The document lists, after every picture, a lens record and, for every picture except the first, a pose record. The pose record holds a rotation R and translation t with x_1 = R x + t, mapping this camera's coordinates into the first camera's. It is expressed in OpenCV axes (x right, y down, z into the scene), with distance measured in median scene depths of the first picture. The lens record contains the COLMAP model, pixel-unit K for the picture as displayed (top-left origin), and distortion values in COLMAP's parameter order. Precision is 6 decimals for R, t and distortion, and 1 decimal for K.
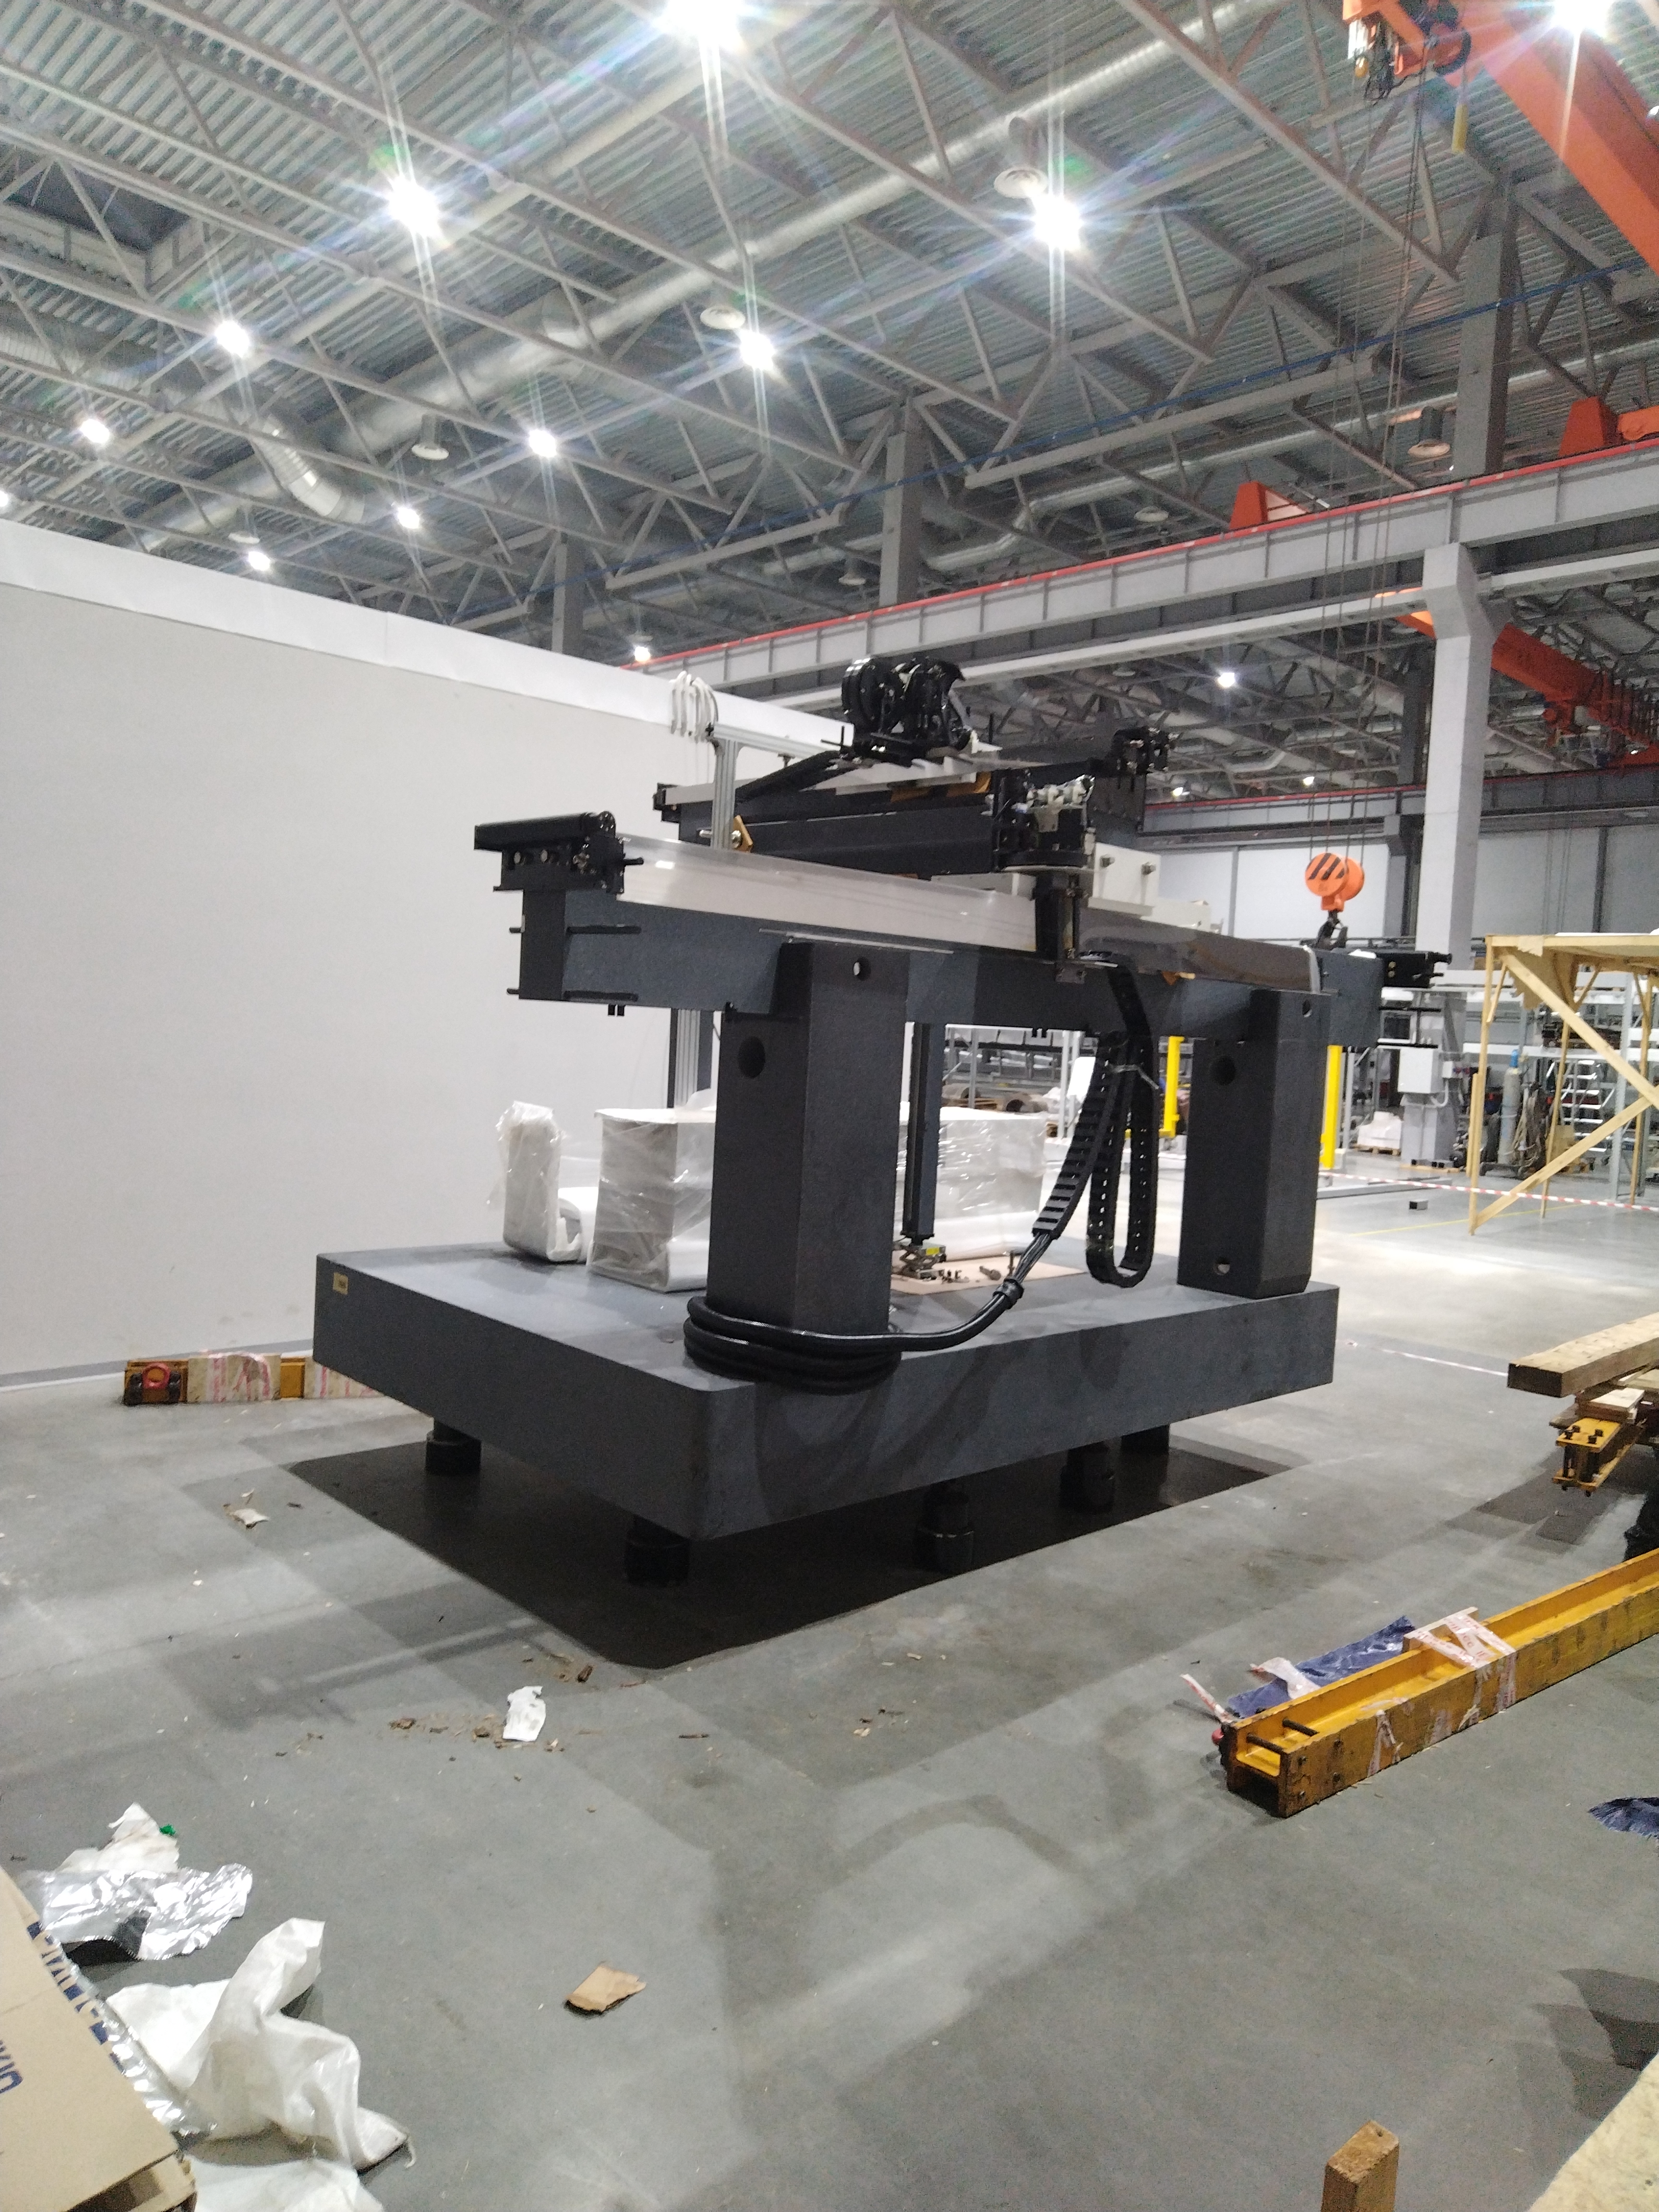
lens RADIAL K [[1504.2, 0, 818.4], [0, 1504.2, 1097.2], [0, 0, 1]] dist [-0.024056, 0.040527]
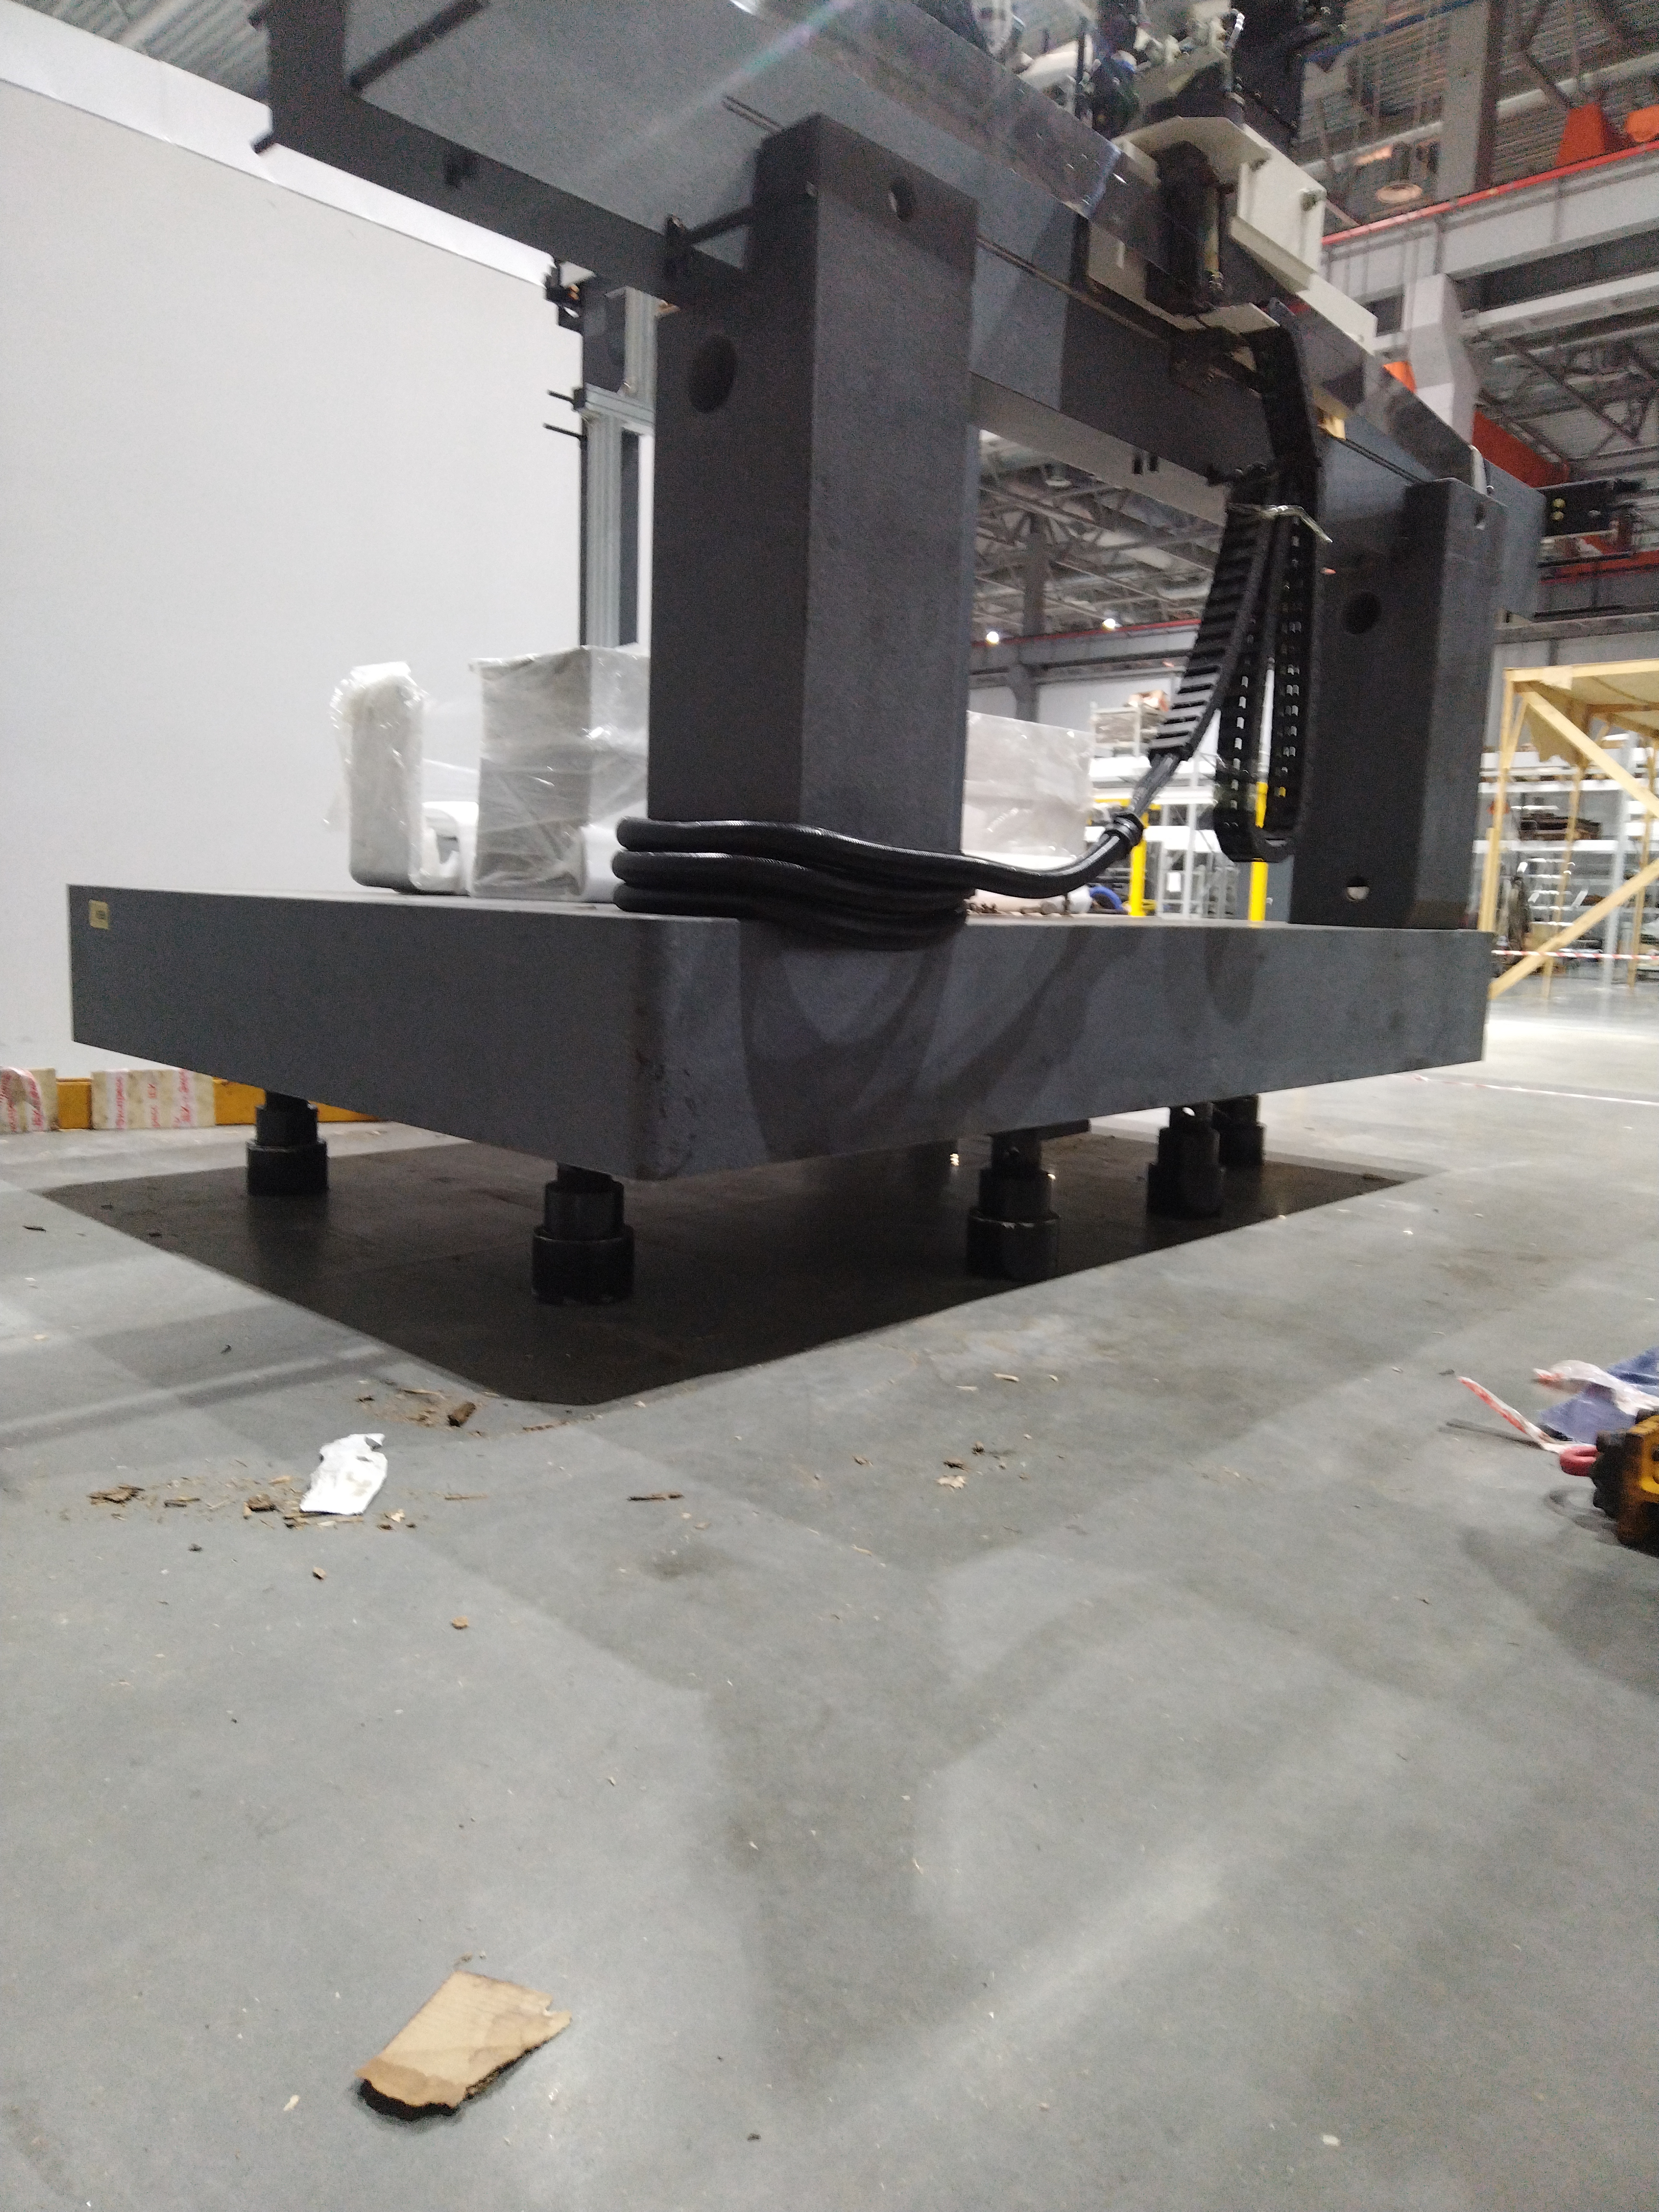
lens RADIAL K [[1504.2, 0, 818.4], [0, 1504.2, 1097.2], [0, 0, 1]] dist [-0.024056, 0.040527]
pose [[0.998430, -0.028086, 0.048465, -0.039369], [0.023872, 0.996058, 0.085435, 0.200783], [-0.050673, -0.084144, 0.995164, 0.394445]]
